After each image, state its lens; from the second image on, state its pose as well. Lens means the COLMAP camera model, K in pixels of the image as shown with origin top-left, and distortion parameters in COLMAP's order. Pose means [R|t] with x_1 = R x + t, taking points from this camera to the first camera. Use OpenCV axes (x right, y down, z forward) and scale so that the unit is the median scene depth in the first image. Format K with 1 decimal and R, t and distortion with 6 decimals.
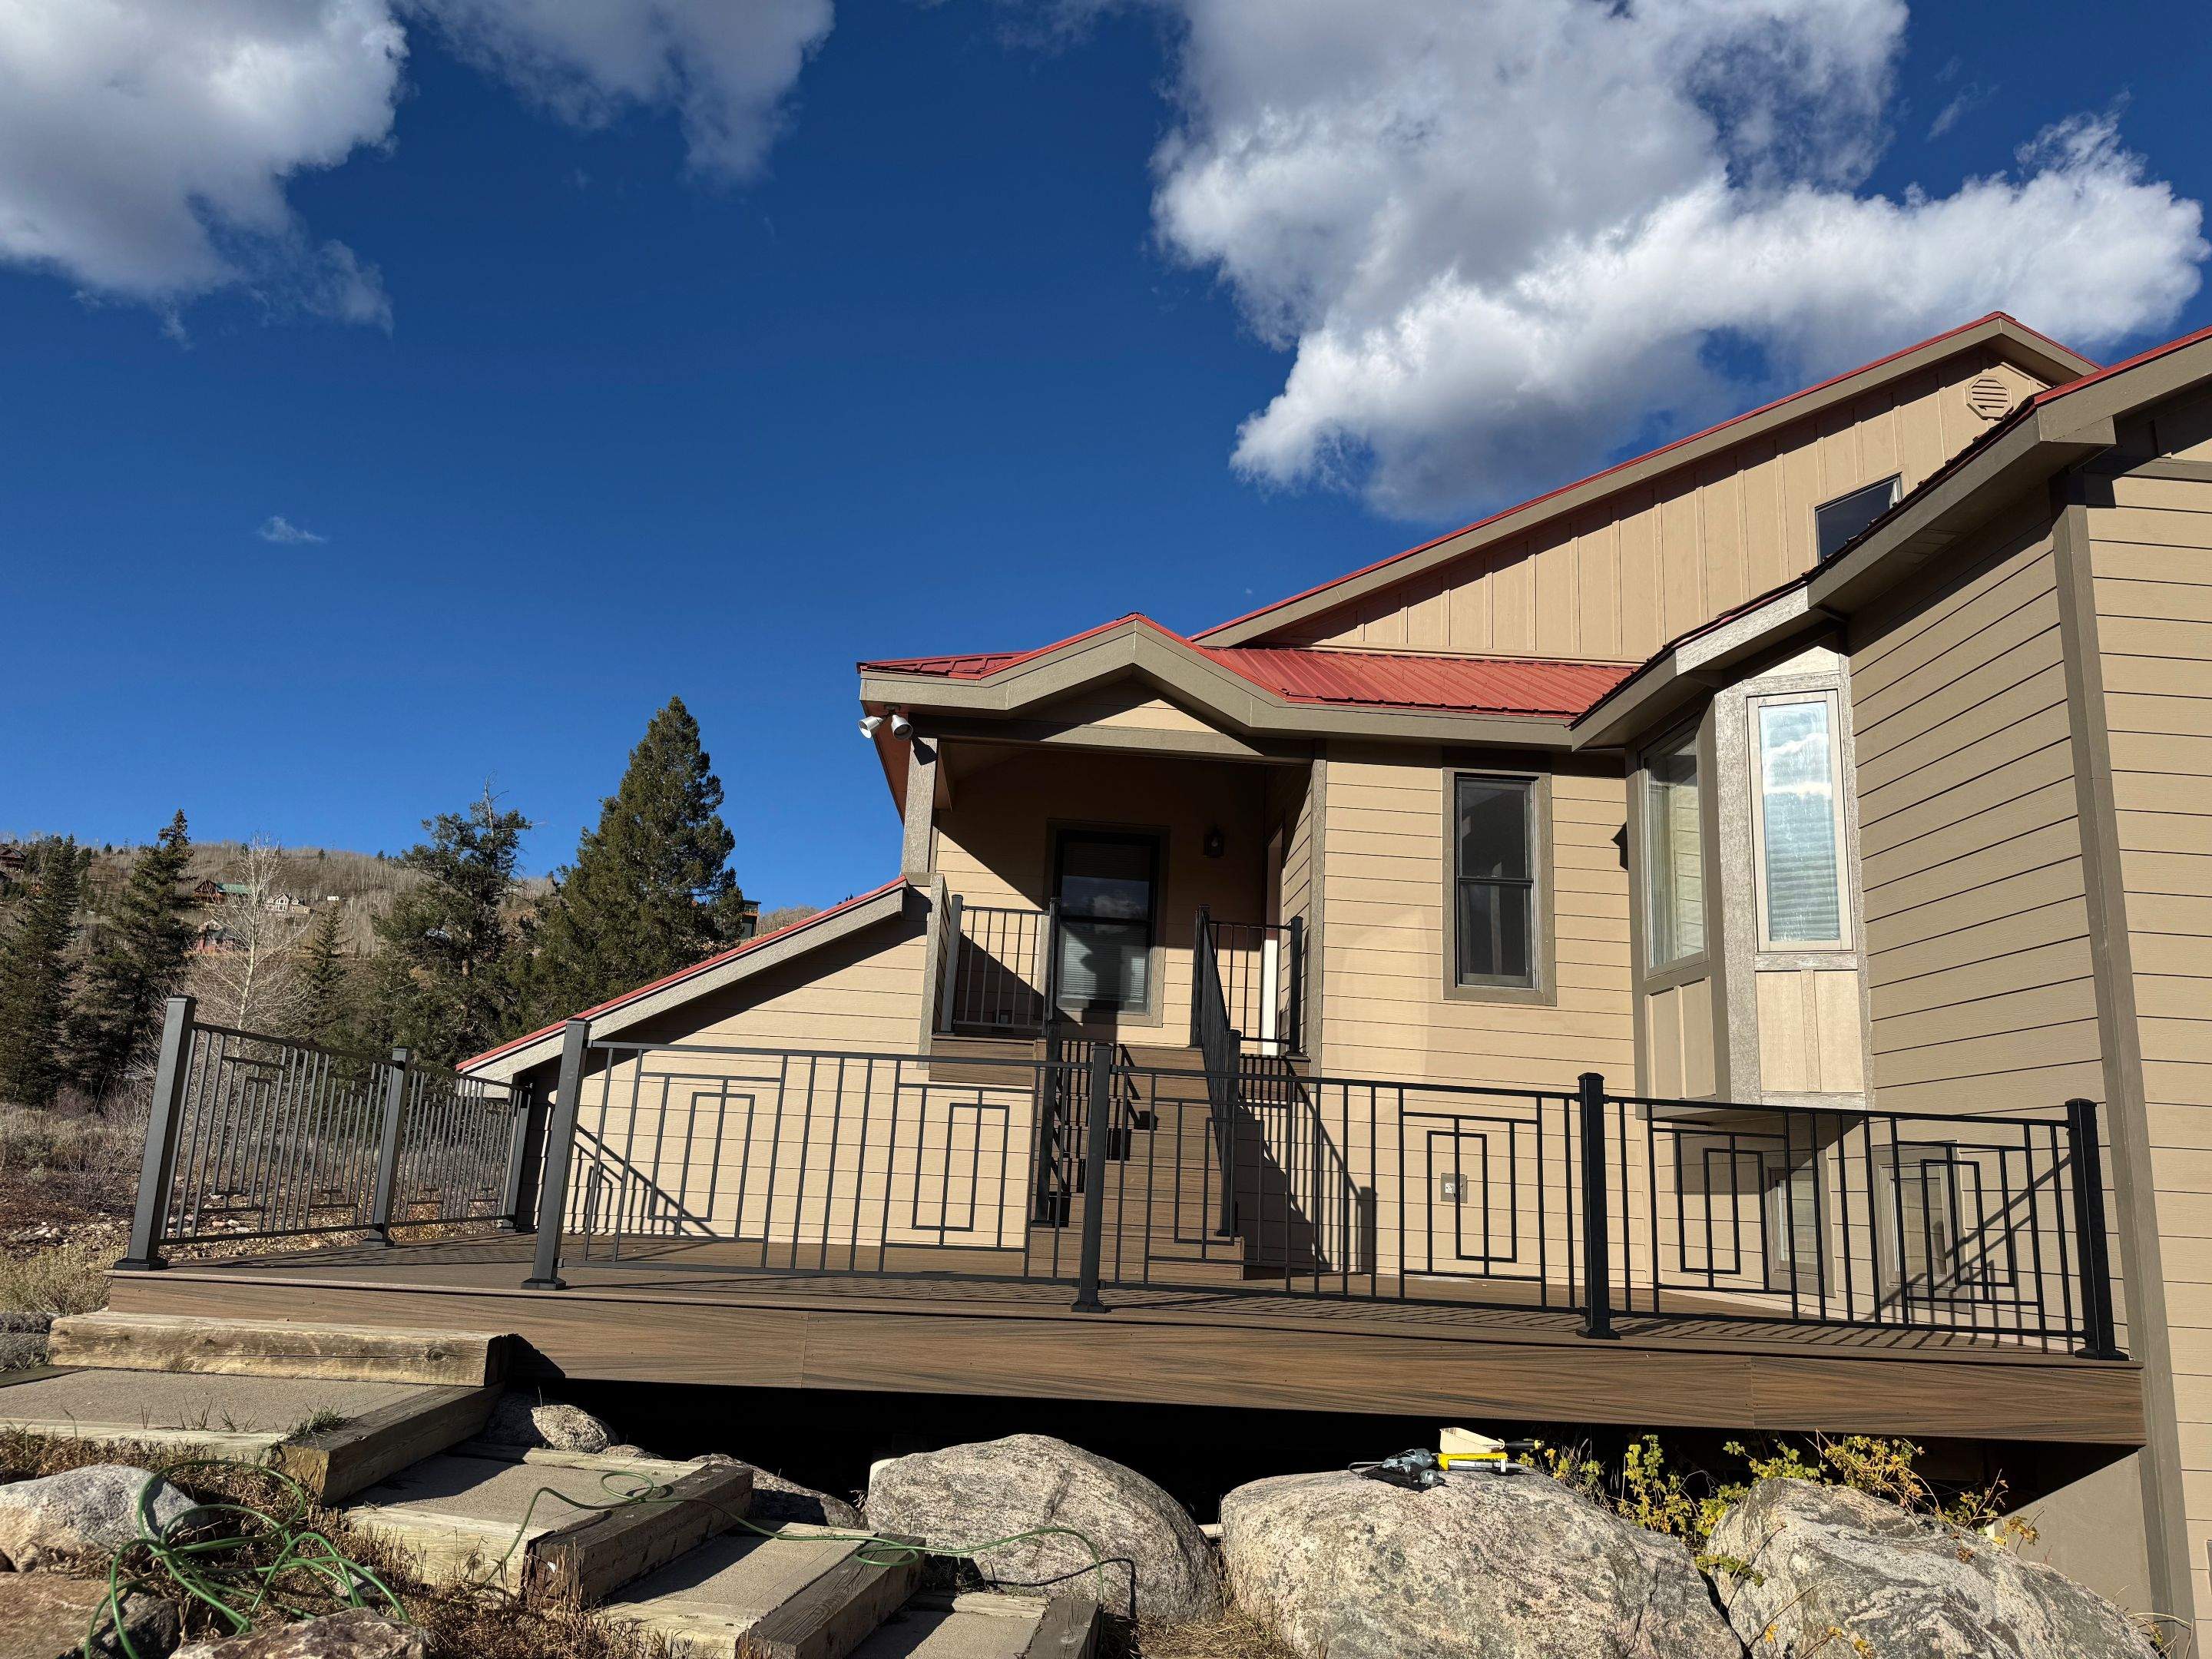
lens RADIAL K [[1504.3, 0, 1113.6], [0, 1504.3, 848.0], [0, 0, 1]] dist [0.008415, -0.033147]
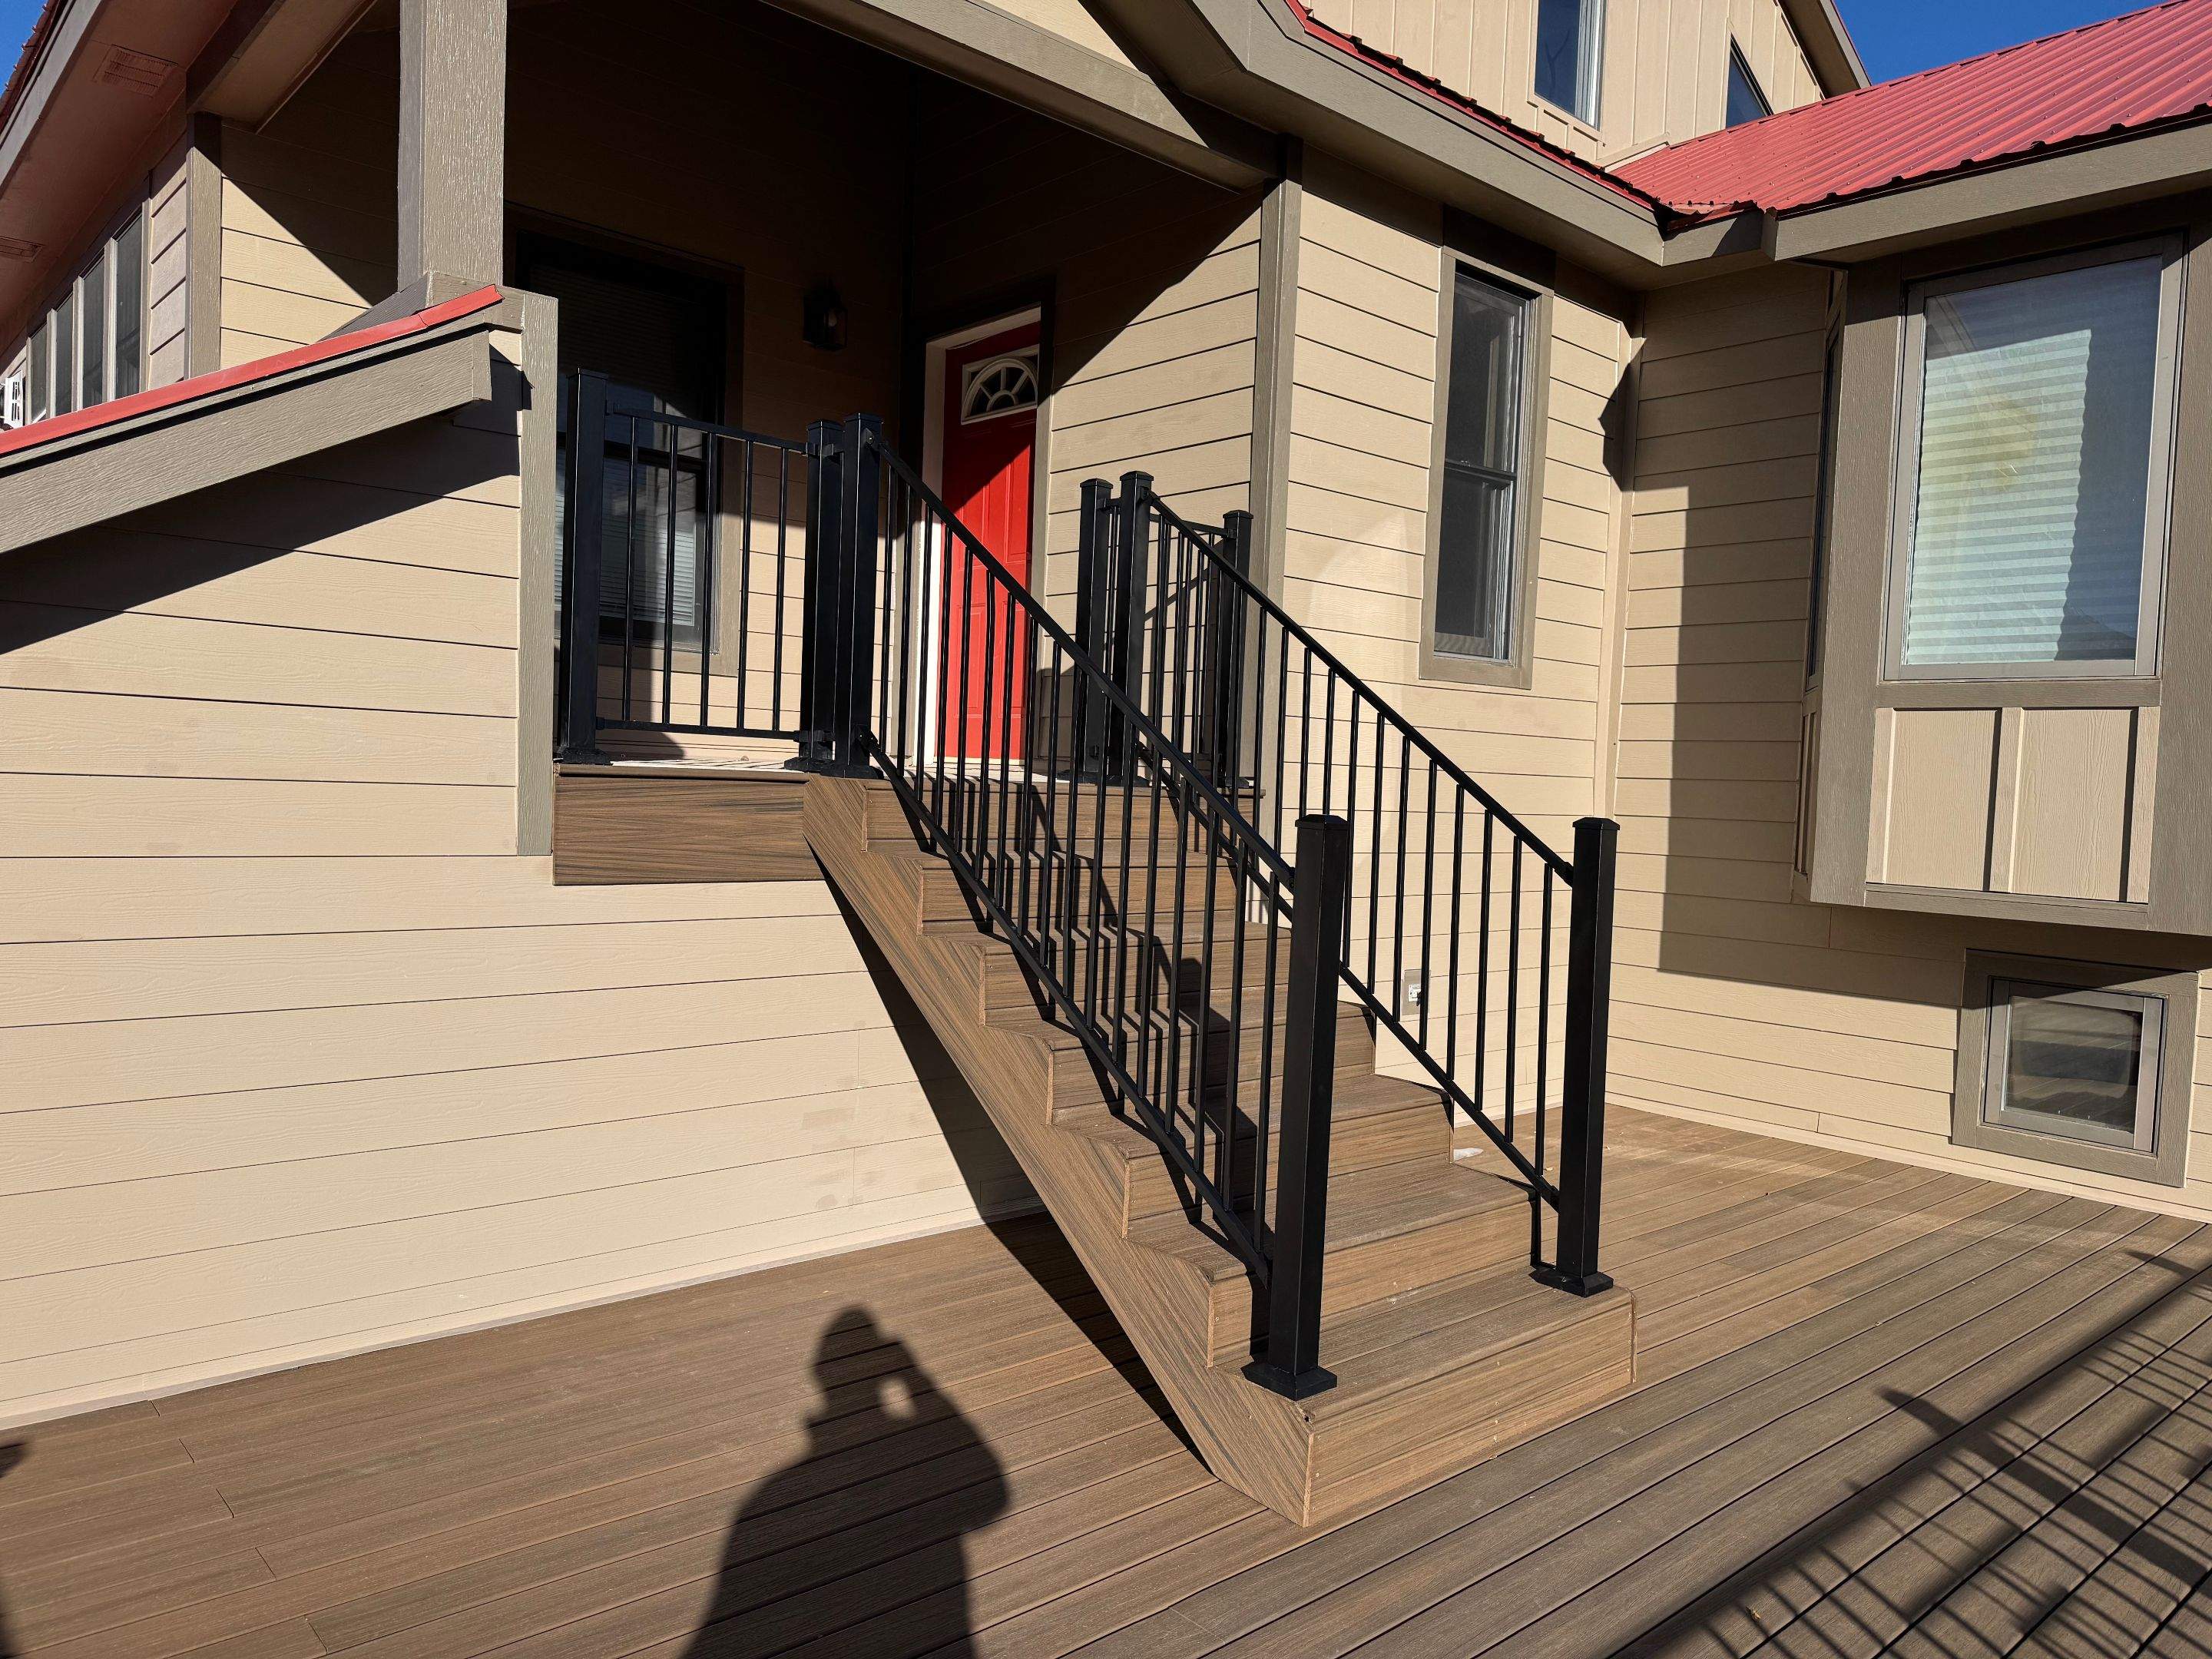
lens RADIAL K [[1546.1, 0, 1092.2], [0, 1546.1, 848.1], [0, 0, 1]] dist [0.075577, -0.088306]
pose [[0.788961, -0.050660, 0.612351, -0.243030], [-0.132047, 0.959331, 0.249496, 0.032065], [-0.600087, -0.277702, 0.750185, 0.618759]]
